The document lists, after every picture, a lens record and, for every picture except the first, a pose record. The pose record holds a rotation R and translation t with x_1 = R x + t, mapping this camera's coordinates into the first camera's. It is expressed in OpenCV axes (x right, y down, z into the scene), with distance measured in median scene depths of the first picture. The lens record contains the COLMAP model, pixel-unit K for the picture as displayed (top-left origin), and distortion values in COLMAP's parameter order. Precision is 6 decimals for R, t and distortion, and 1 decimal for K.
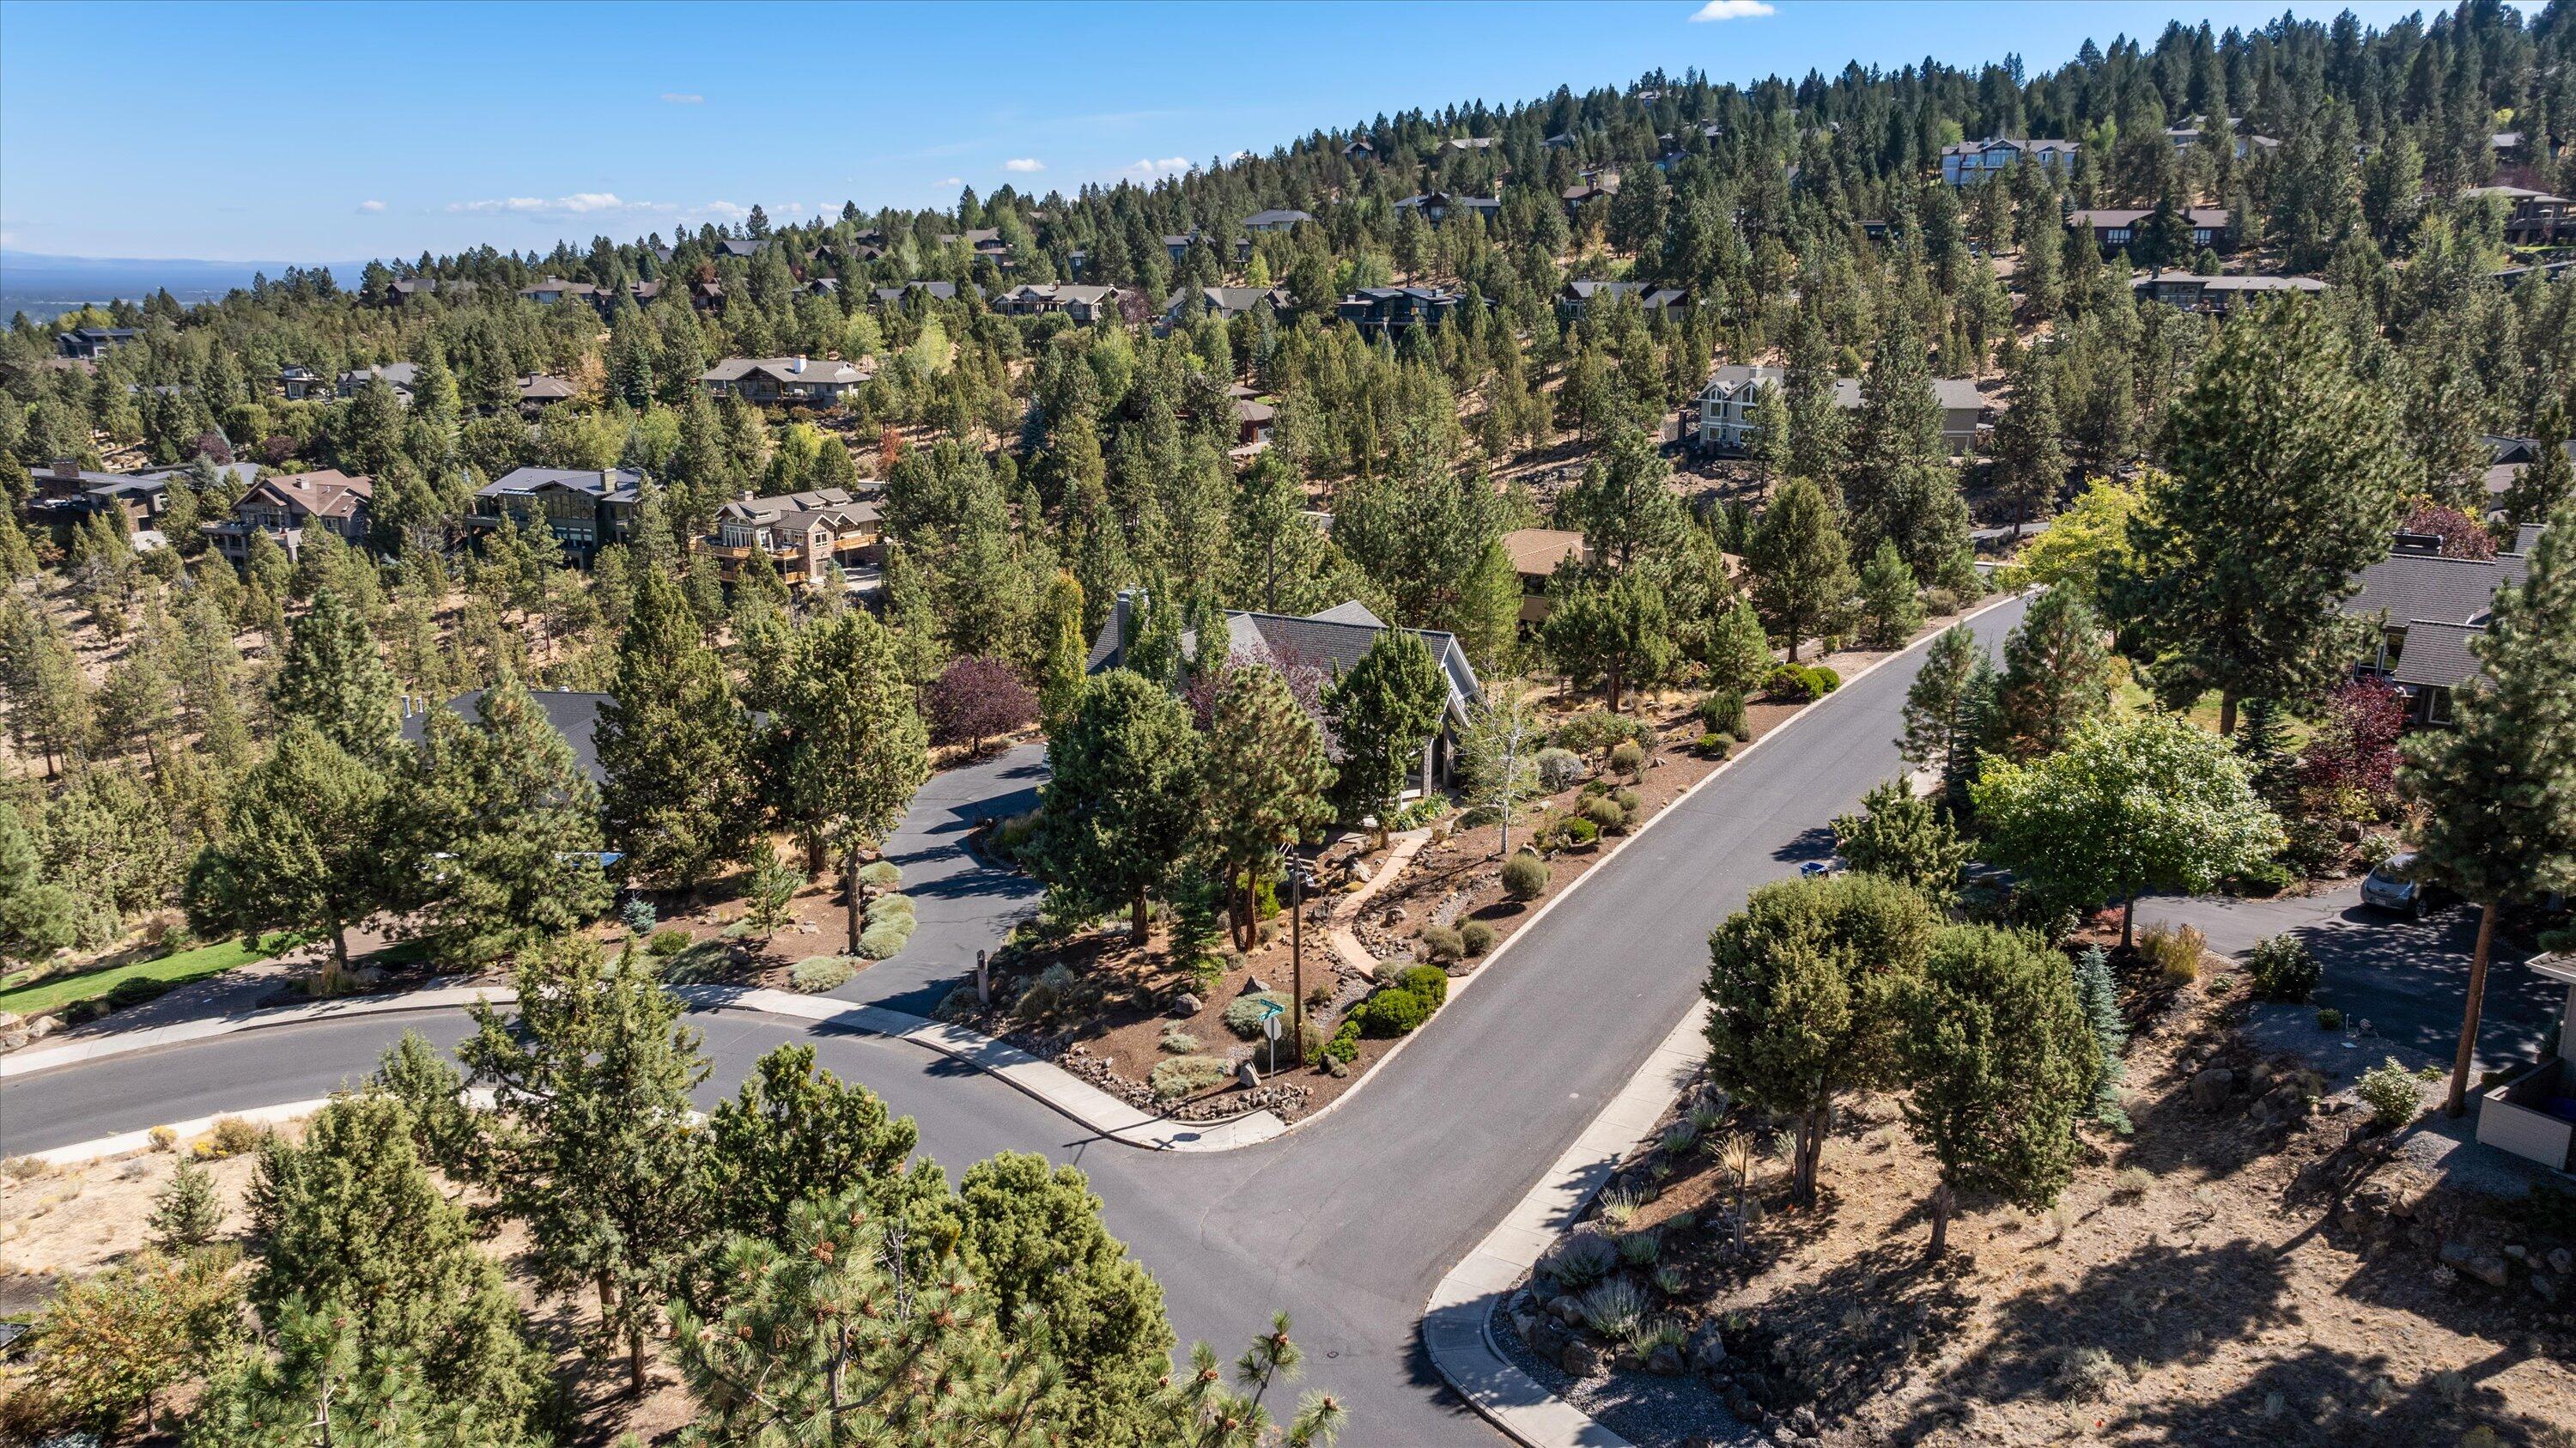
lens RADIAL K [[1804.2, 0, 1288.0], [0, 1804.2, 724.0], [0, 0, 1]] dist [-0.035066, 0.028596]
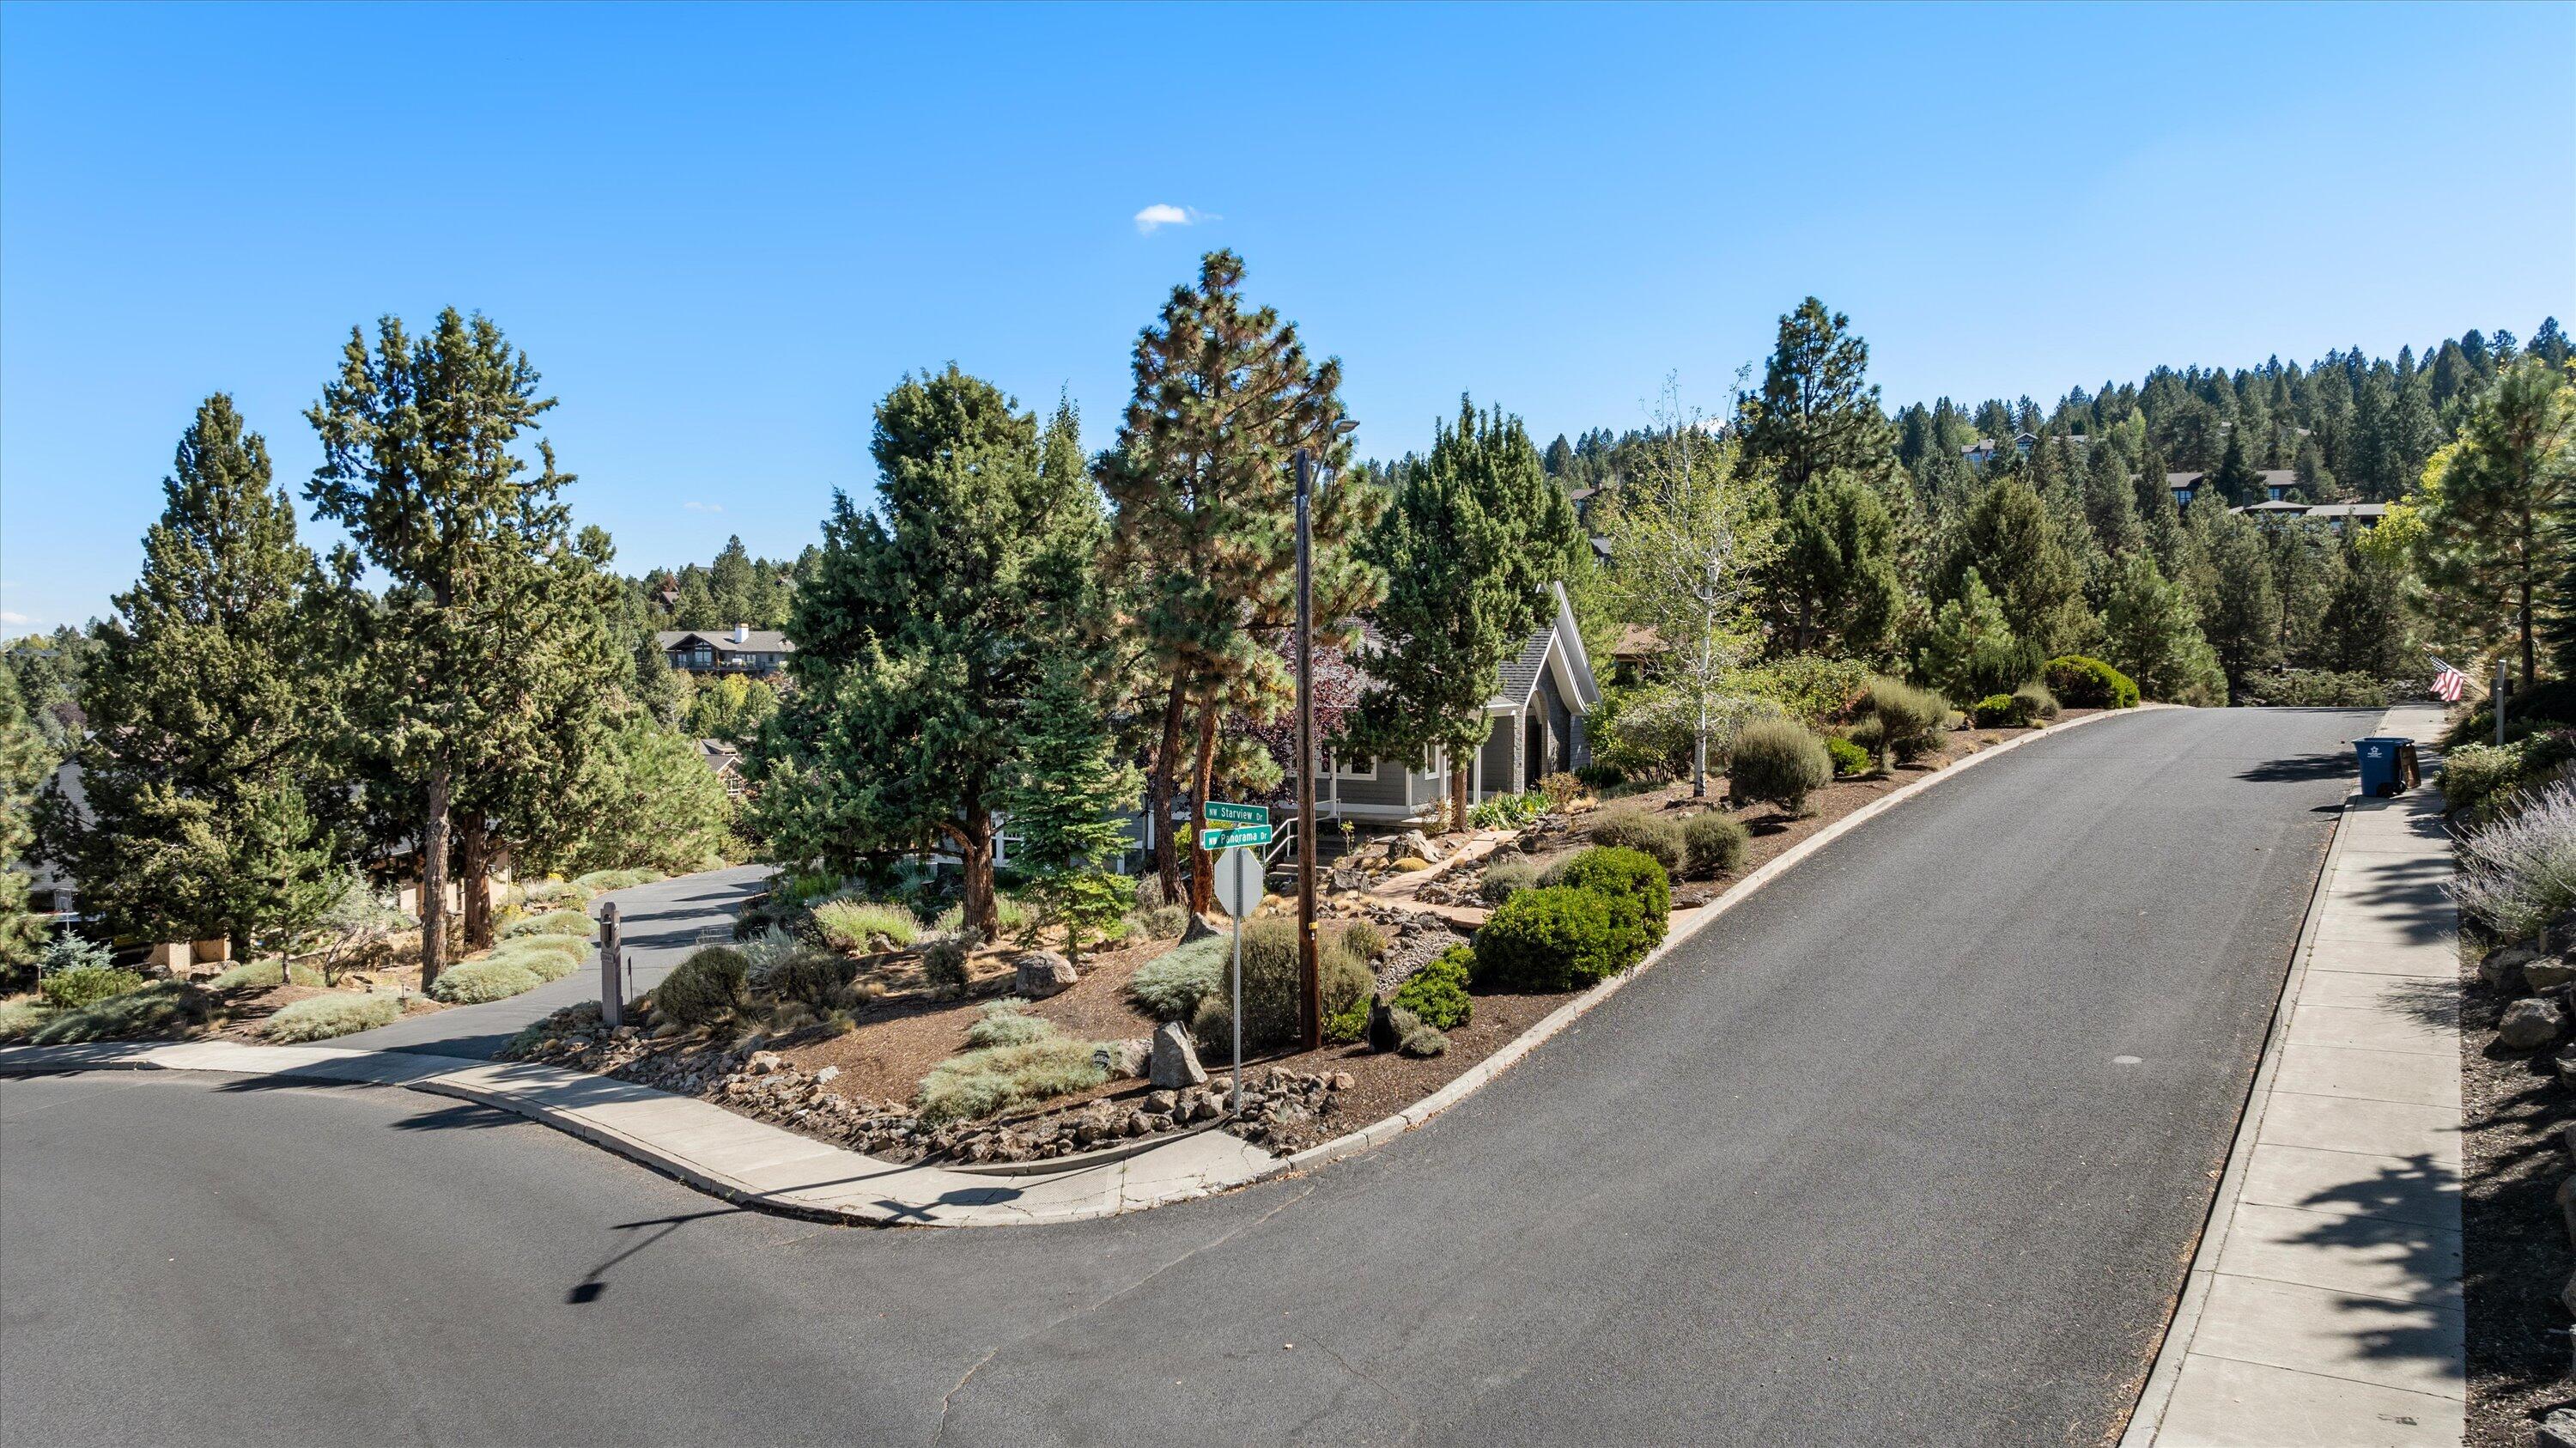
lens RADIAL K [[1804.2, 0, 1288.0], [0, 1804.2, 724.0], [0, 0, 1]] dist [-0.035066, 0.028596]
pose [[0.999990, -0.000146, 0.004550, -0.000389], [0.001128, 0.976285, -0.216488, 0.198936], [-0.004411, 0.216491, 0.976275, 0.601946]]
